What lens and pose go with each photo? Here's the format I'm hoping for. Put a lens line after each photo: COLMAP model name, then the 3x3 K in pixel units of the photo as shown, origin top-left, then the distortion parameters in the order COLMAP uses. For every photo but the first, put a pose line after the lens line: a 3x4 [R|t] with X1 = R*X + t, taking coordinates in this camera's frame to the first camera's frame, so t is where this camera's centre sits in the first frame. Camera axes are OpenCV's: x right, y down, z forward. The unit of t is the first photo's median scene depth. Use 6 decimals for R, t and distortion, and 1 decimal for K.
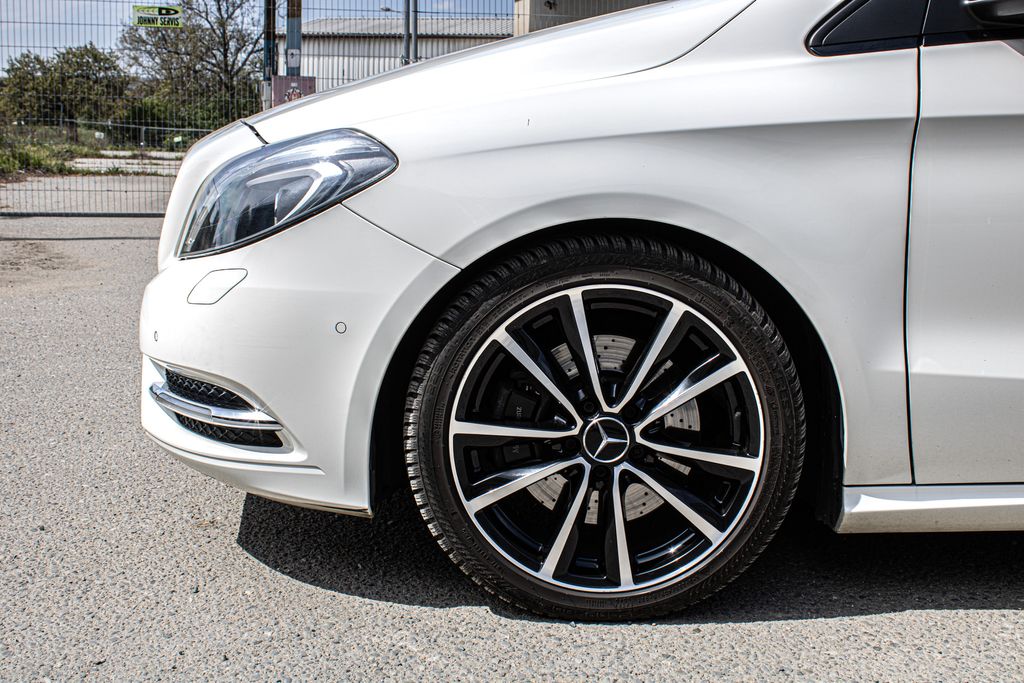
lens RADIAL K [[1134.7, 0, 512.0], [0, 1134.7, 341.5], [0, 0, 1]] dist [-0.094897, 0.017146]
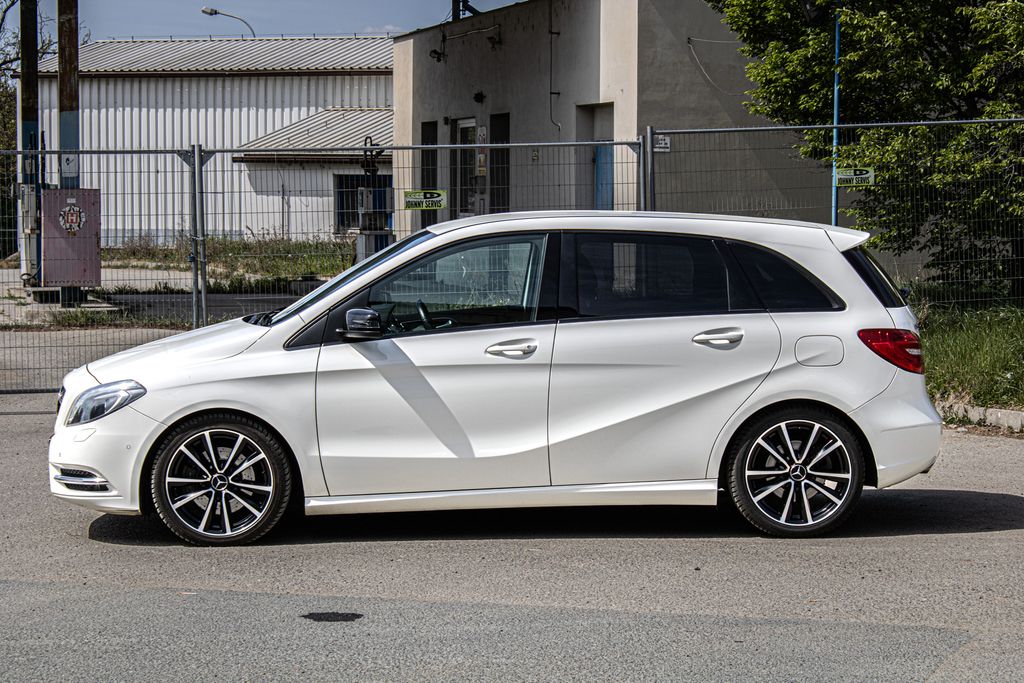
lens RADIAL K [[2584.5, 0, 512.0], [0, 2584.5, 341.5], [0, 0, 1]] dist [0.215166, 0.237980]
pose [[0.999434, -0.032035, -0.010302, 0.918996], [0.030766, 0.993900, -0.105905, 0.457695], [0.013632, 0.105528, 0.994323, -5.704667]]
